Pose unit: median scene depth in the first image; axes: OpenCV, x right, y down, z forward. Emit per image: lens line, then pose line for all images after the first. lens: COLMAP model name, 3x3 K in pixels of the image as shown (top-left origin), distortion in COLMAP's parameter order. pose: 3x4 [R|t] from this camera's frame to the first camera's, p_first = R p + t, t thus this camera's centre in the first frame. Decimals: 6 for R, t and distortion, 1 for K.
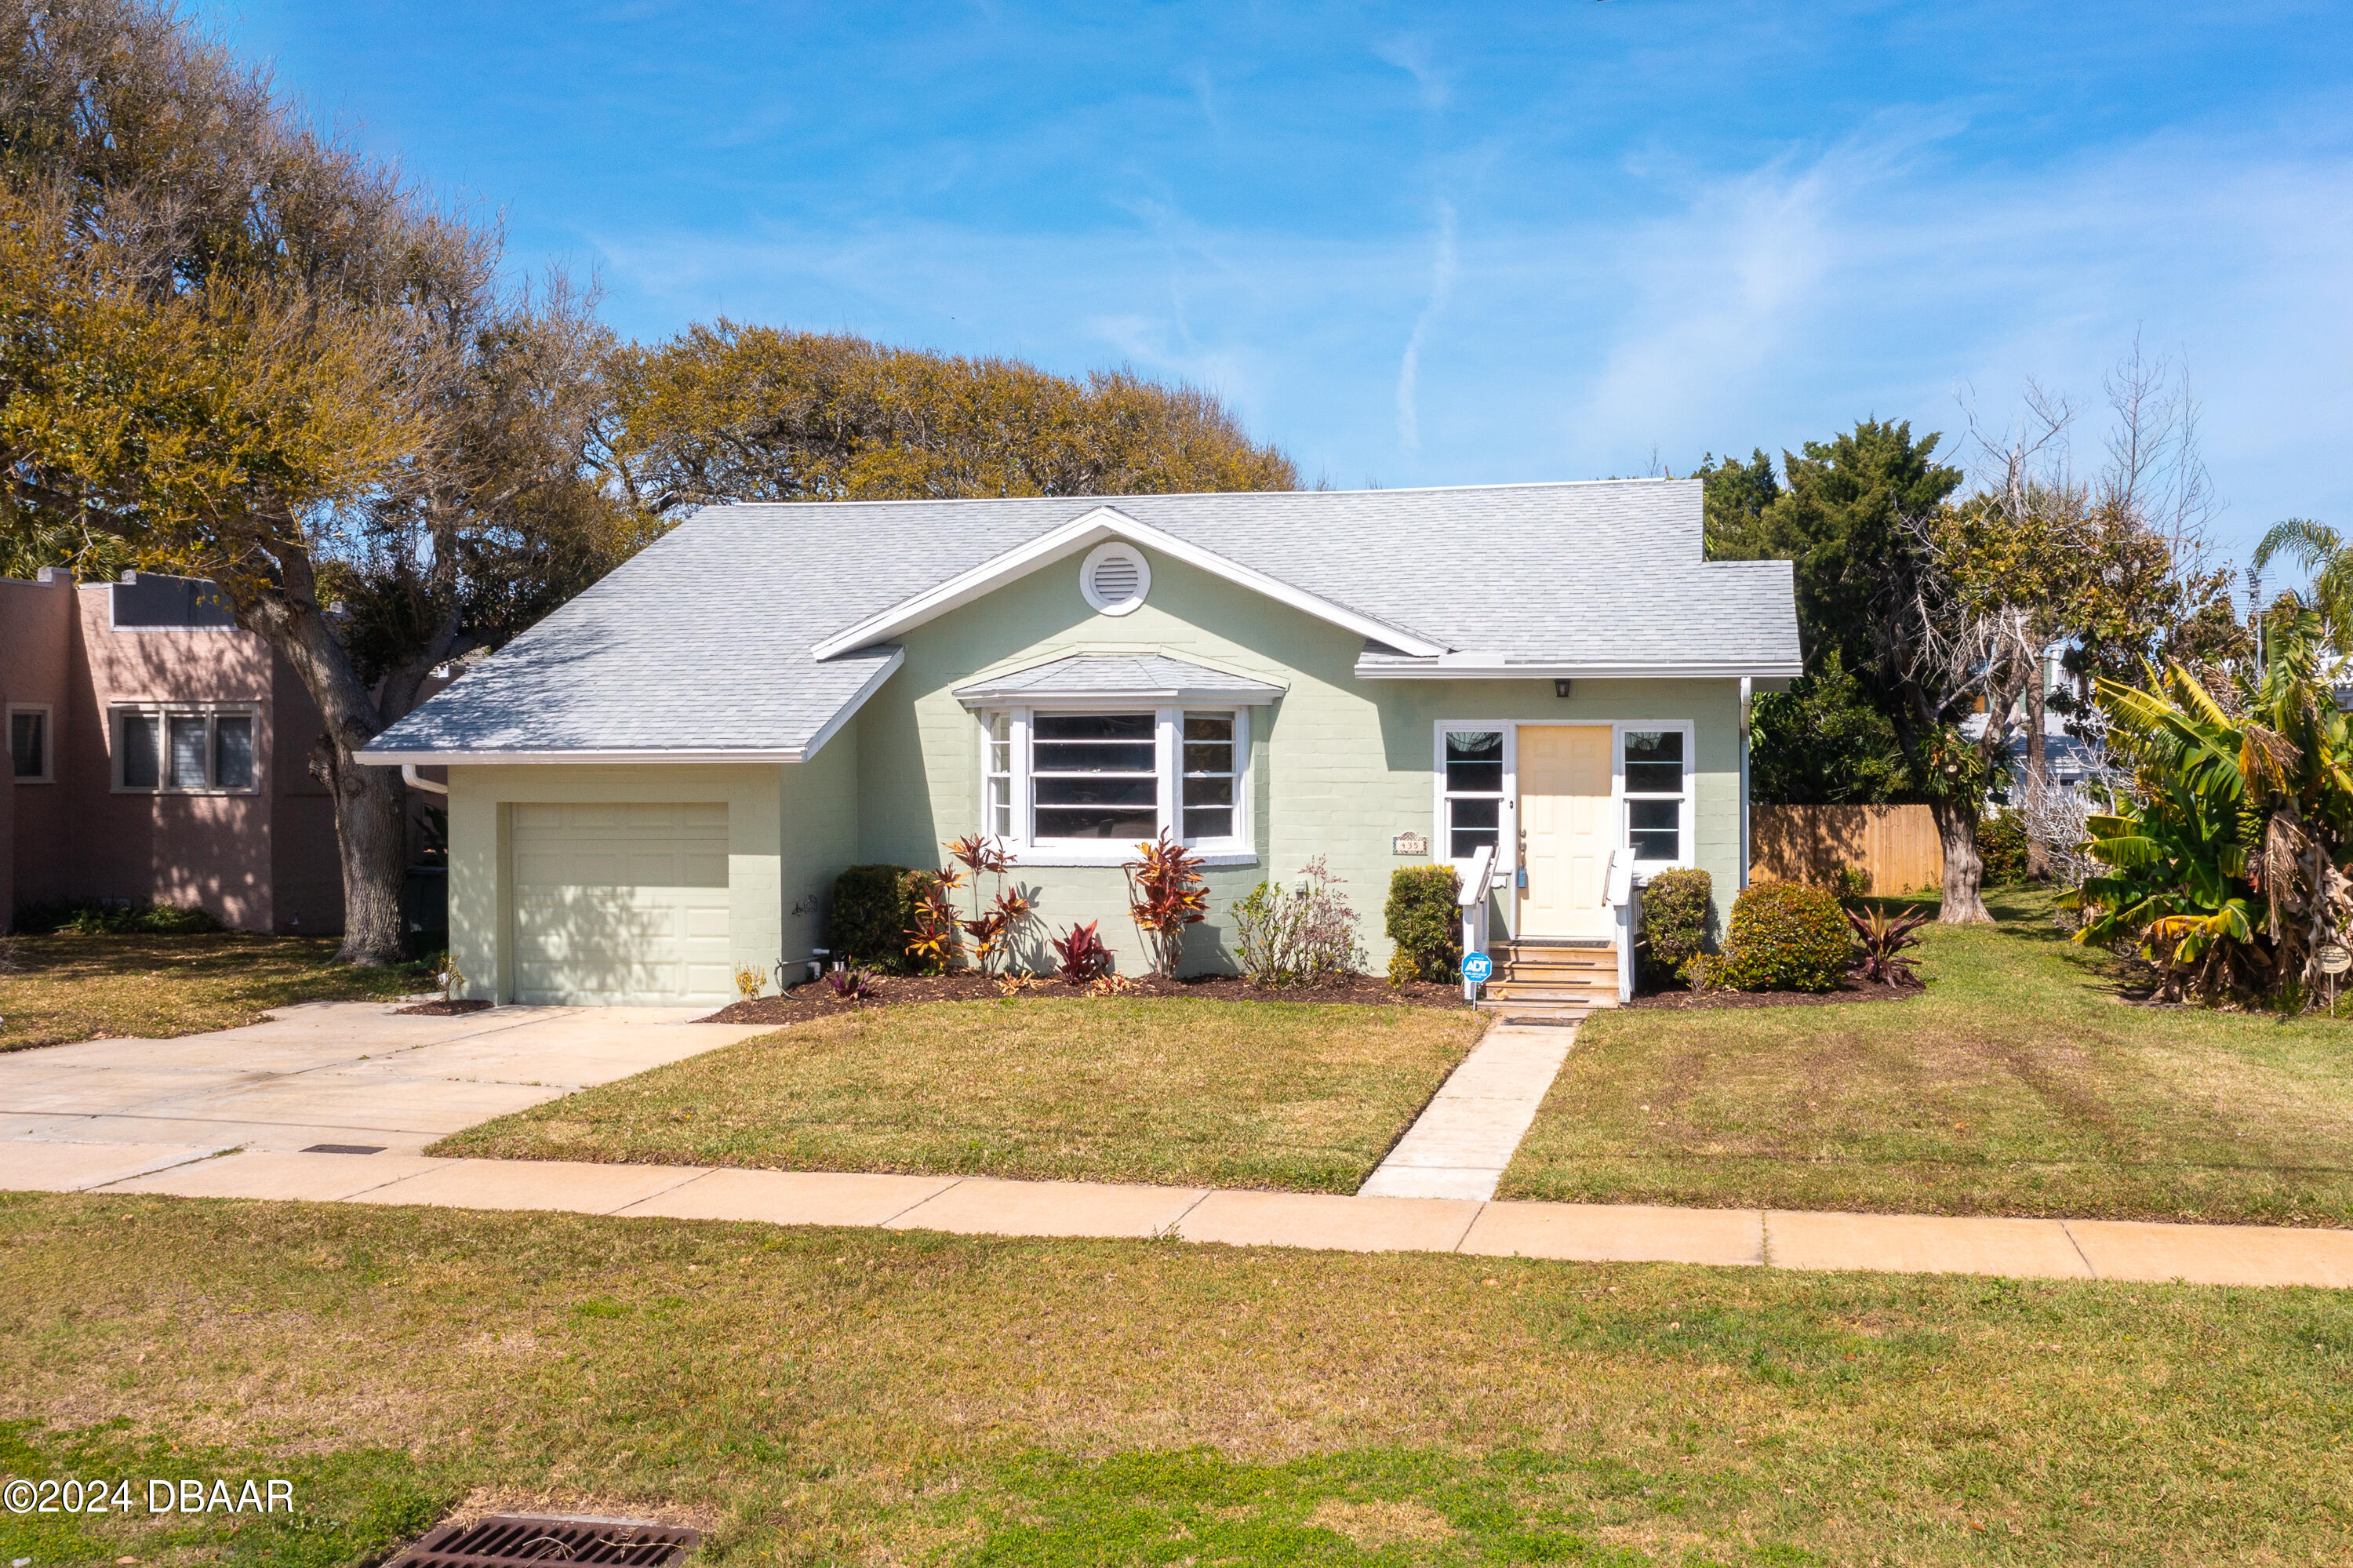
lens RADIAL K [[2000.5, 0, 1295.5], [0, 2000.5, 781.0], [0, 0, 1]] dist [-0.033536, 0.006579]
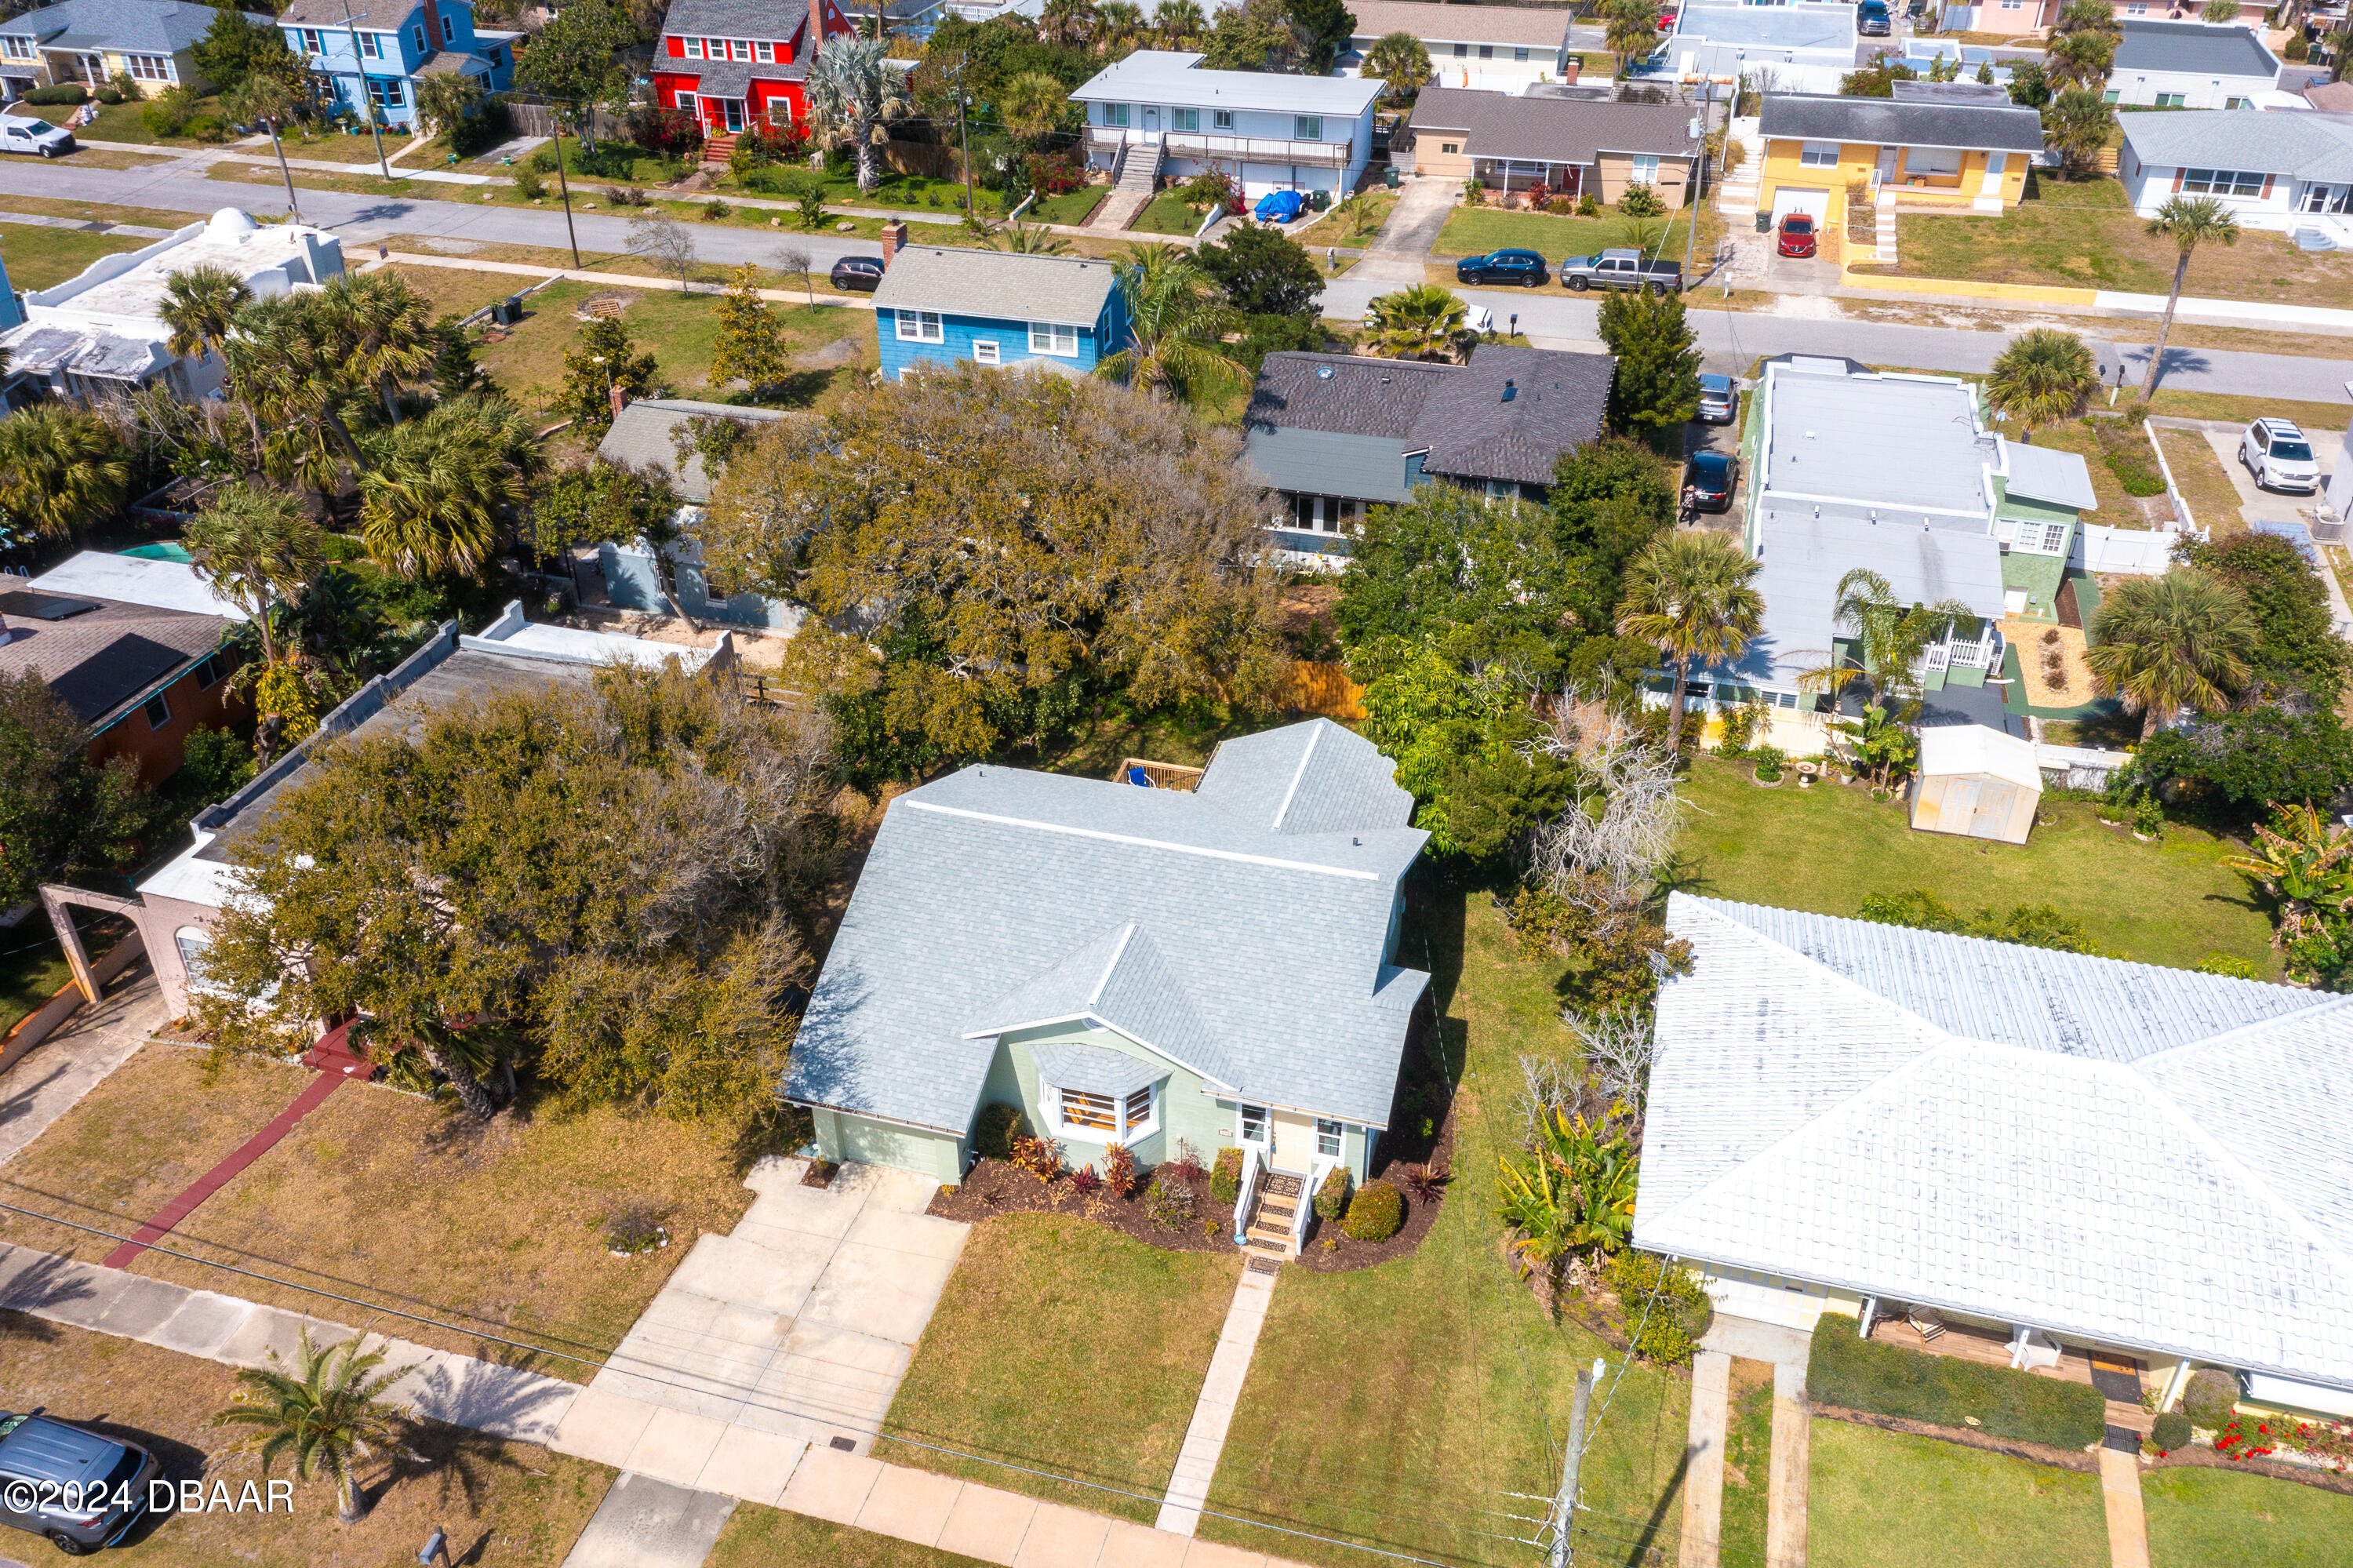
lens RADIAL K [[1896.1, 0, 1171.0], [0, 1896.1, 808.8], [0, 0, 1]] dist [-0.002658, 0.010399]
pose [[0.997072, 0.037485, -0.066649, 0.125823], [0.004831, 0.838985, 0.544133, -1.474851], [0.076314, -0.542862, 0.836347, -0.635985]]
